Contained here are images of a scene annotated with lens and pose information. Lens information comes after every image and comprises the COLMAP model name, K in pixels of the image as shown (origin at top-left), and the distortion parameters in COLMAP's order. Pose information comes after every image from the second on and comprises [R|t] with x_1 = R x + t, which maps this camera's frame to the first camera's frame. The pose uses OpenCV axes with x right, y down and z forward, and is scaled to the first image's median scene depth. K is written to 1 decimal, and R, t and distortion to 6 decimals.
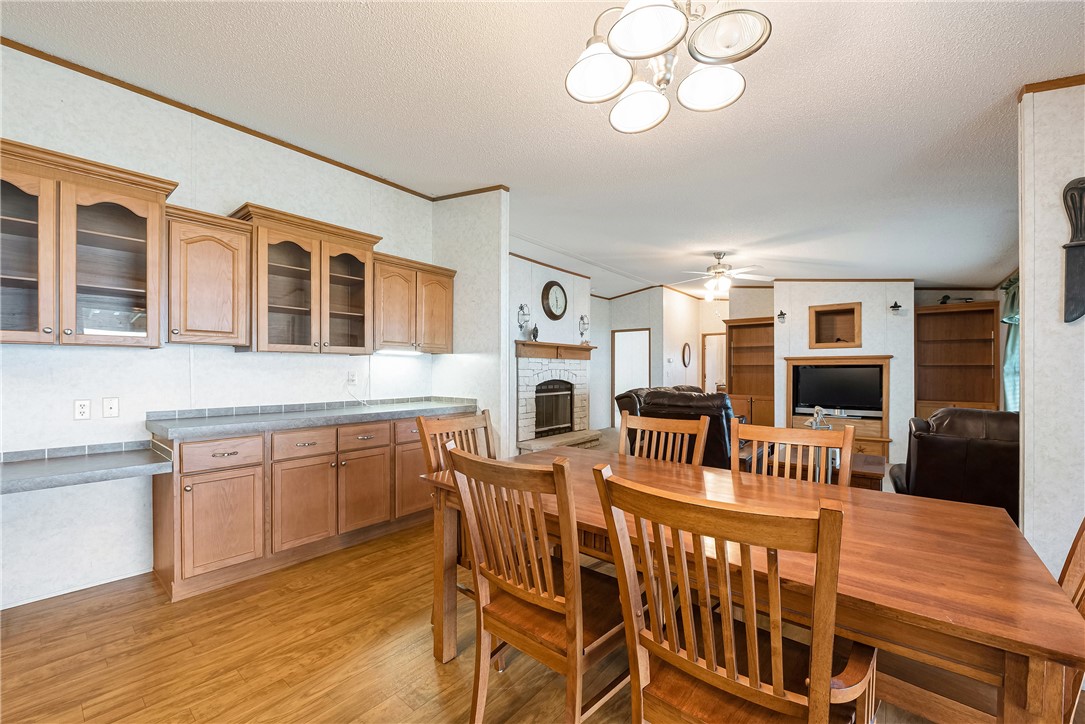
lens RADIAL K [[432.7, 0, 539.1], [0, 432.7, 371.8], [0, 0, 1]] dist [-0.000020, -0.001423]
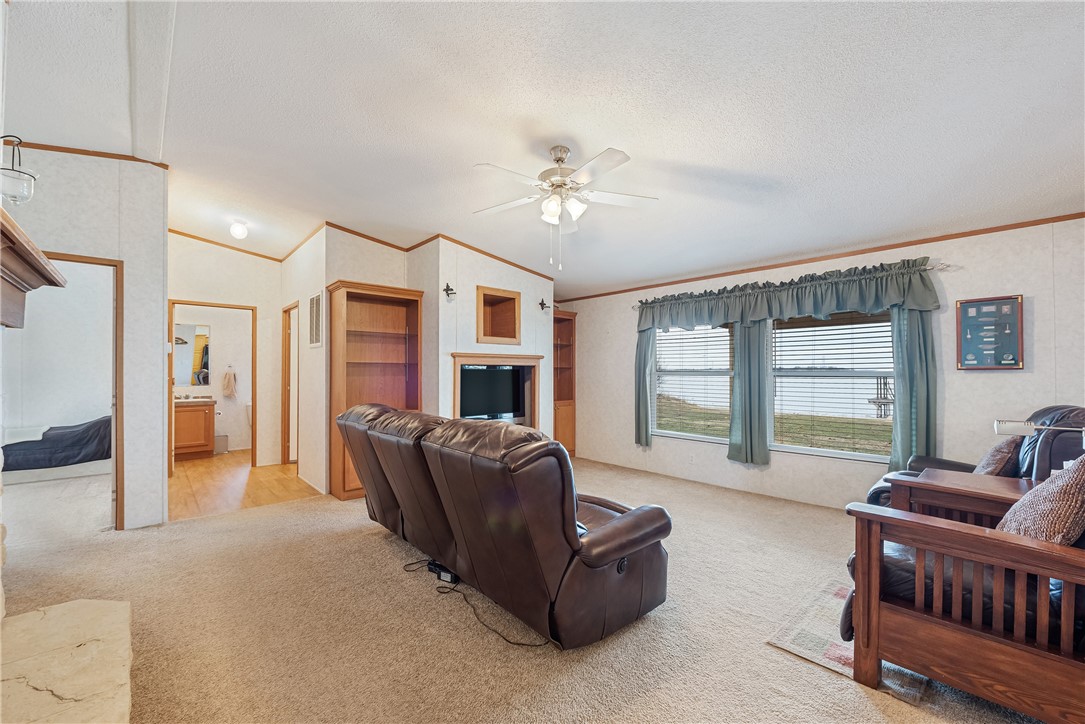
lens RADIAL K [[432.7, 0, 537.3], [0, 432.7, 368.5], [0, 0, 1]] dist [-0.000020, -0.001423]
pose [[0.140153, 0.012576, 0.990050, -0.095341], [0.003054, 0.999909, -0.013133, 0.000761], [-0.990125, 0.004865, 0.140102, 0.803850]]
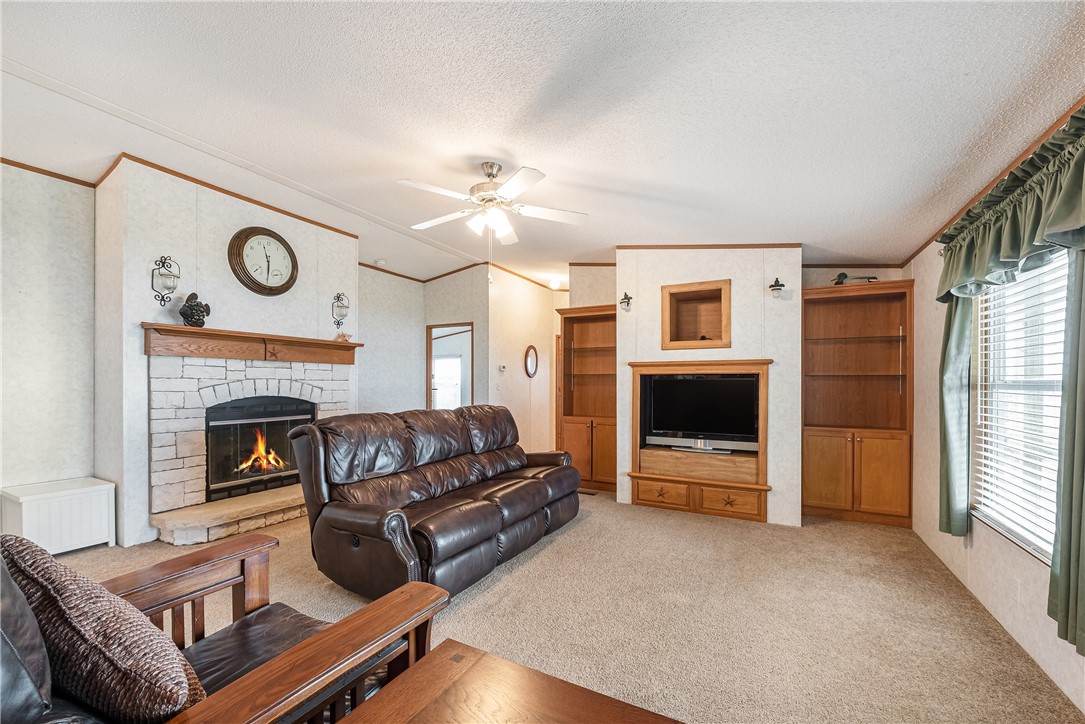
lens RADIAL K [[432.7, 0, 532.2], [0, 432.7, 385.1], [0, 0, 1]] dist [-0.000020, -0.001423]
pose [[0.983150, 0.002964, 0.182776, 0.309044], [-0.003582, 0.999989, 0.003047, 0.000041], [-0.182765, -0.003650, 0.983150, 0.383458]]
